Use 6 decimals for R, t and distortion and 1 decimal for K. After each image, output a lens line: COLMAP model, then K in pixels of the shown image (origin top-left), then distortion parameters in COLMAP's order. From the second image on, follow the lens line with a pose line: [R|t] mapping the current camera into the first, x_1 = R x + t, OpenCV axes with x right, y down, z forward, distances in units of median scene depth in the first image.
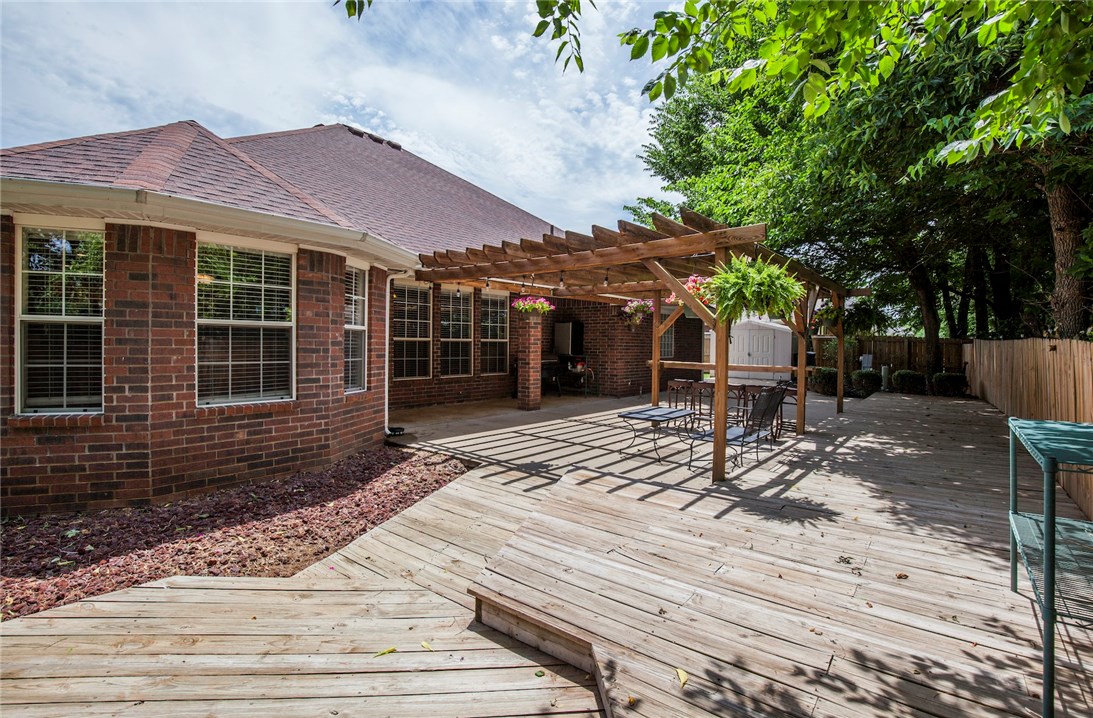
lens RADIAL K [[493.6, 0, 543.0], [0, 493.6, 356.8], [0, 0, 1]] dist [-0.012516, 0.000073]
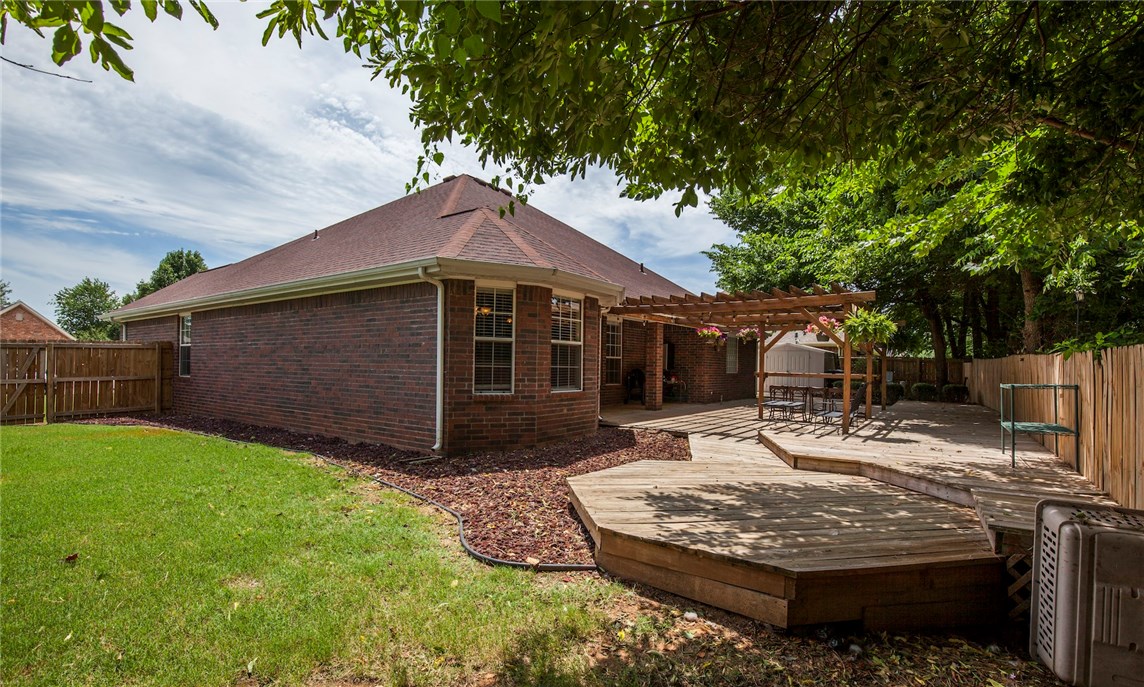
lens RADIAL K [[541.7, 0, 571.7], [0, 541.7, 371.6], [0, 0, 1]] dist [0.018239, -0.000181]
pose [[0.994913, 0.003015, 0.100689, -0.683338], [-0.001228, 0.999841, -0.017804, 0.054124], [-0.100727, 0.017590, 0.994759, -0.711502]]
